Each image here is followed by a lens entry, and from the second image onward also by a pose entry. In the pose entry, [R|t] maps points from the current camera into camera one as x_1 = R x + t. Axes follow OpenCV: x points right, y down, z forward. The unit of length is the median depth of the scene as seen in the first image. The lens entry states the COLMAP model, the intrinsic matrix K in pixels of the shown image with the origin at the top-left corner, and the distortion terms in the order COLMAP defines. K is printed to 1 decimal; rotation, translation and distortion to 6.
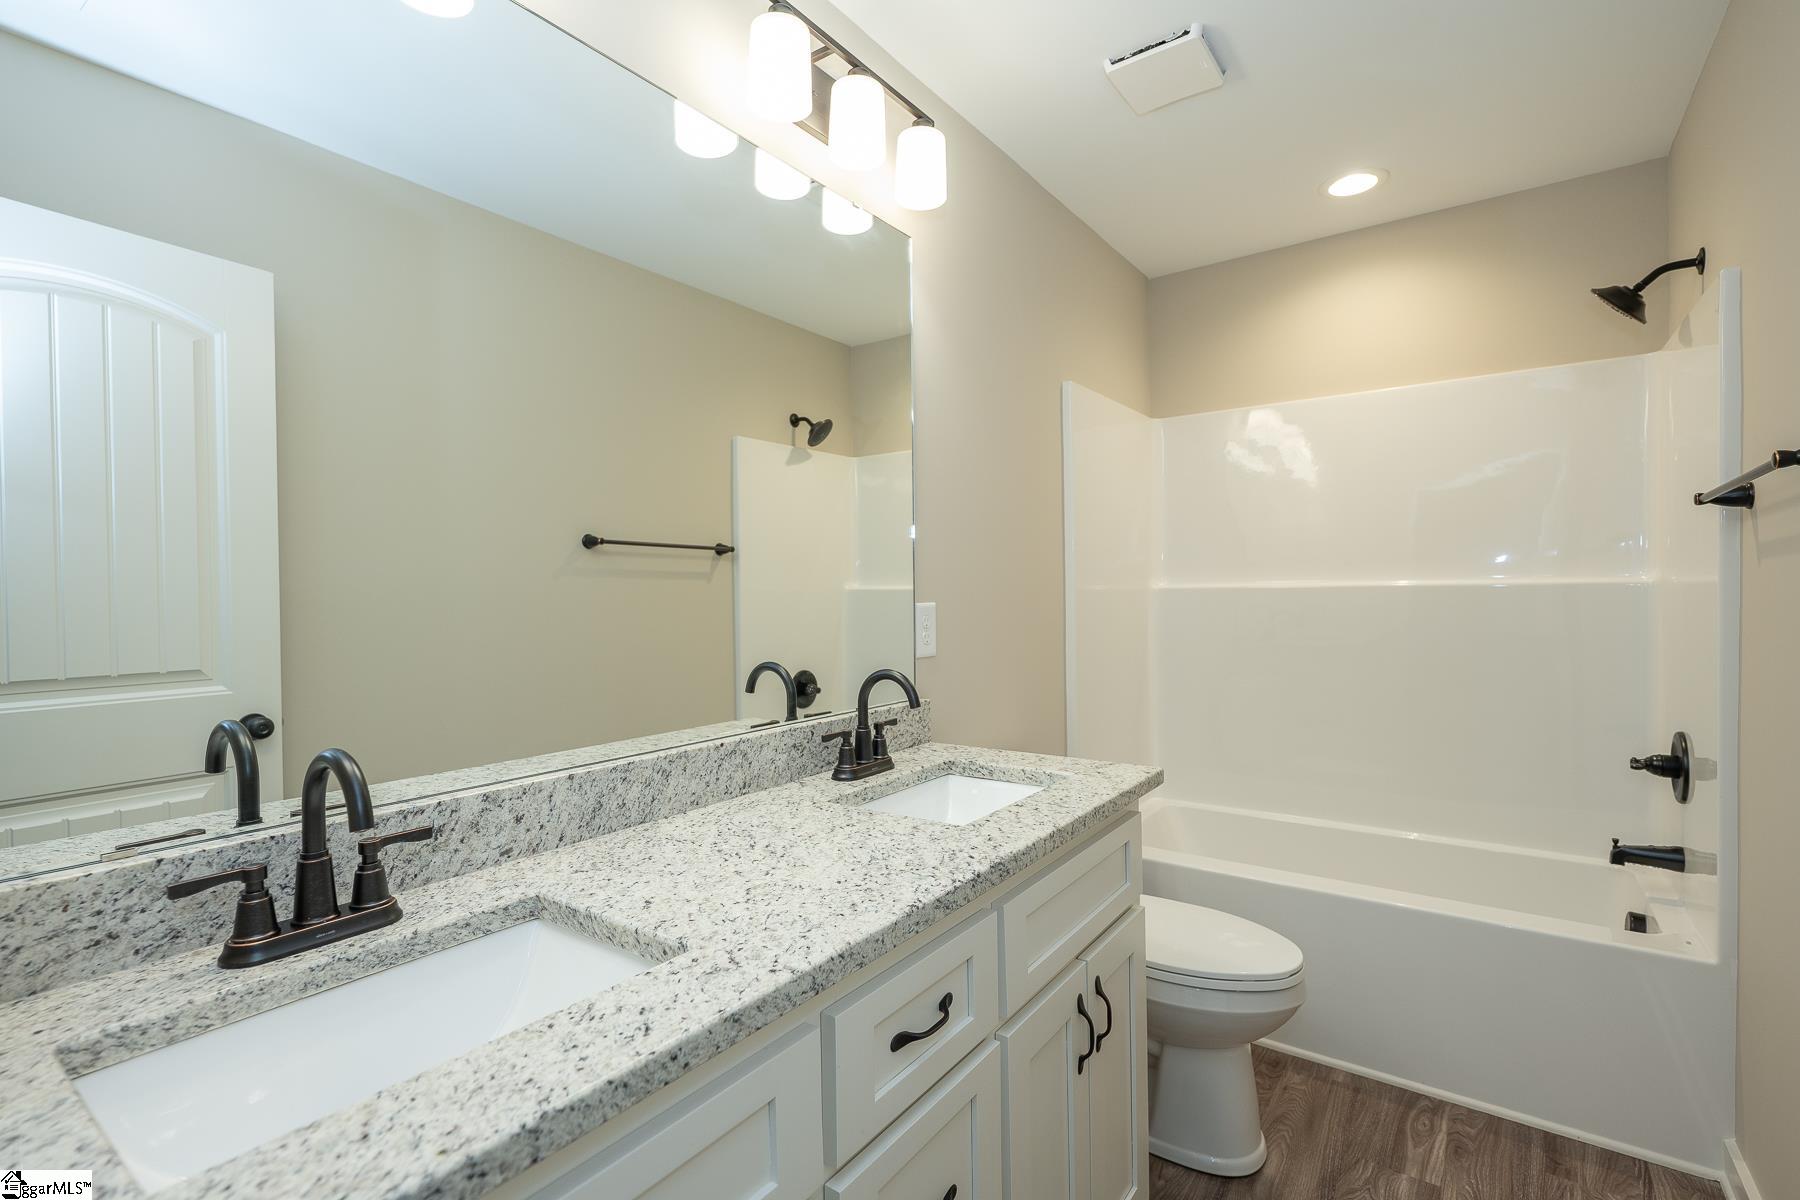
lens RADIAL K [[815.7, 0, 893.4], [0, 815.7, 601.9], [0, 0, 1]] dist [0.026065, 0.000129]
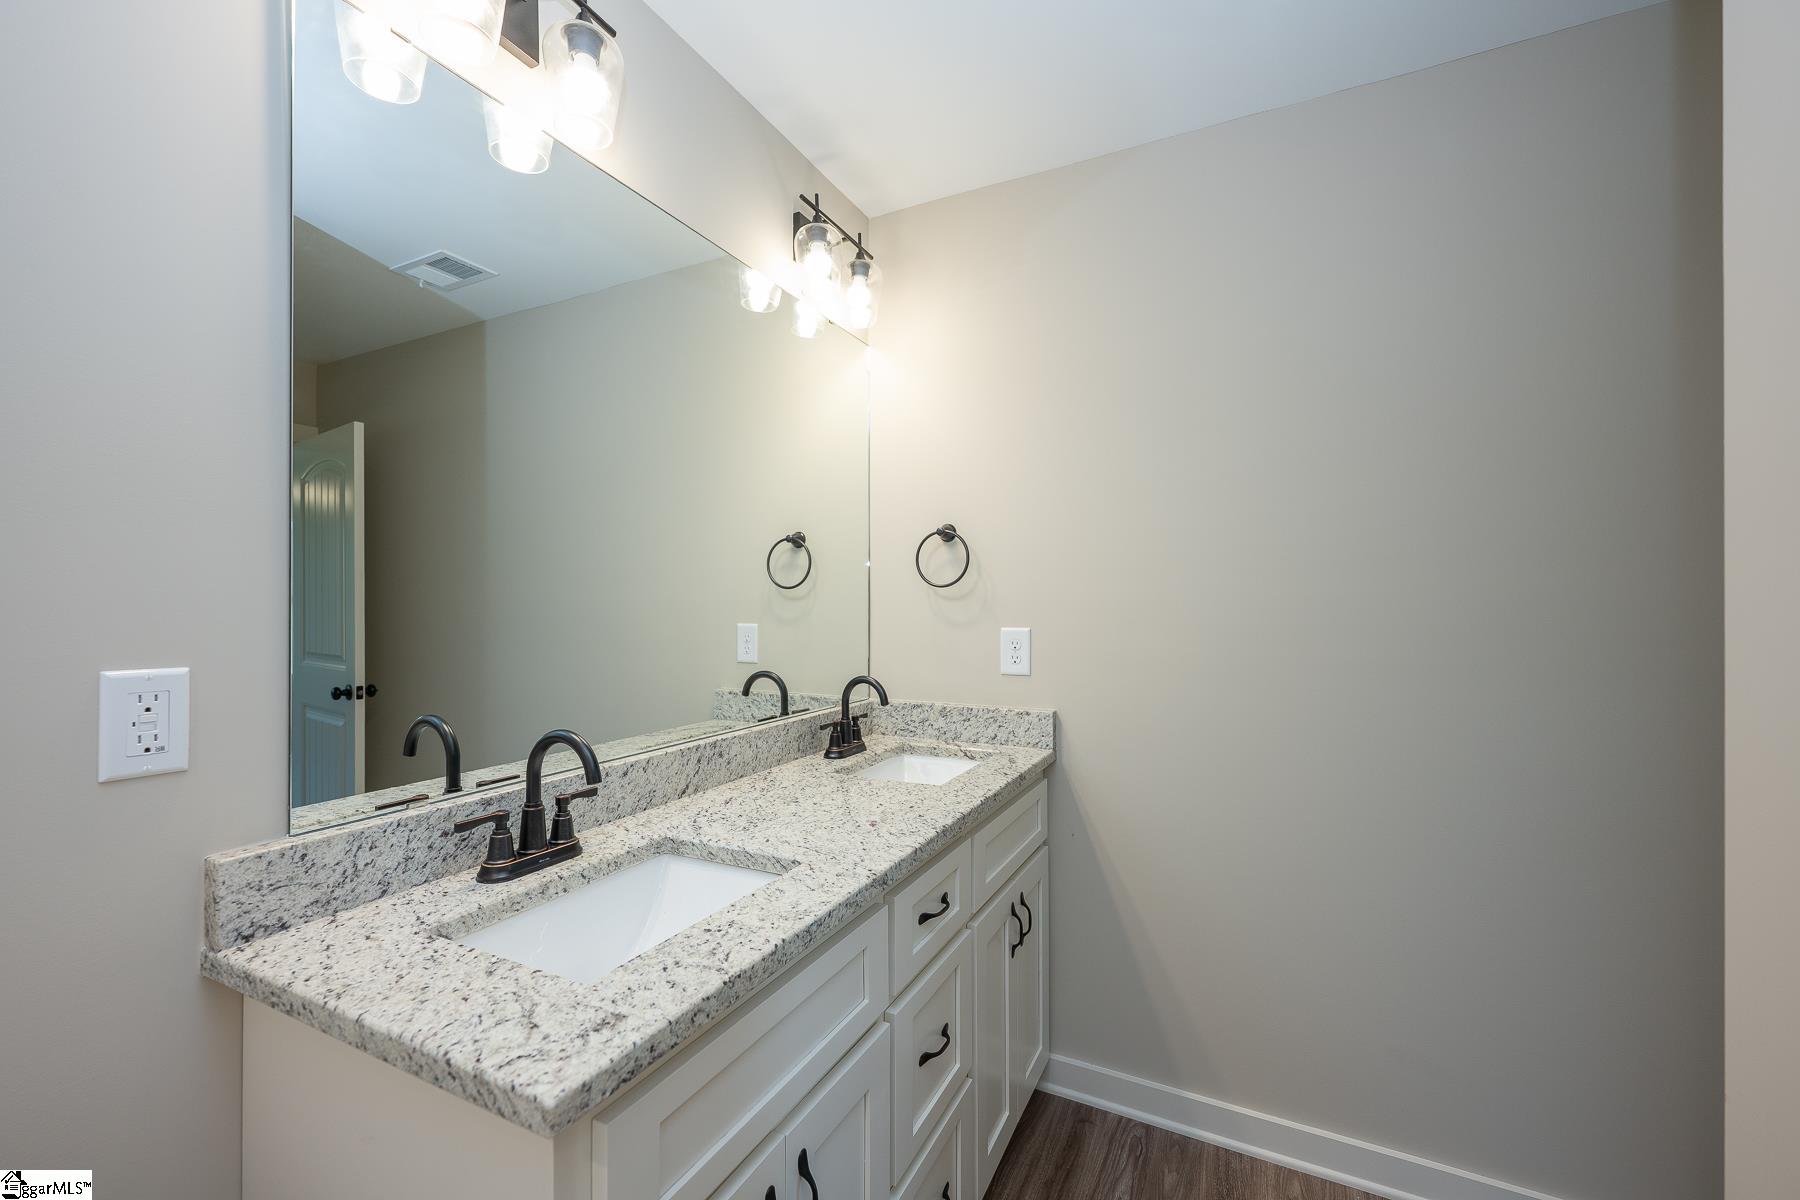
lens RADIAL K [[737.3, 0, 908.8], [0, 737.3, 607.6], [0, 0, 1]] dist [0.000292, 0.000009]
pose [[0.983063, -0.010225, 0.182985, -0.246657], [0.014556, 0.999644, -0.022342, 0.005176], [-0.182691, 0.024627, 0.982862, -0.302164]]
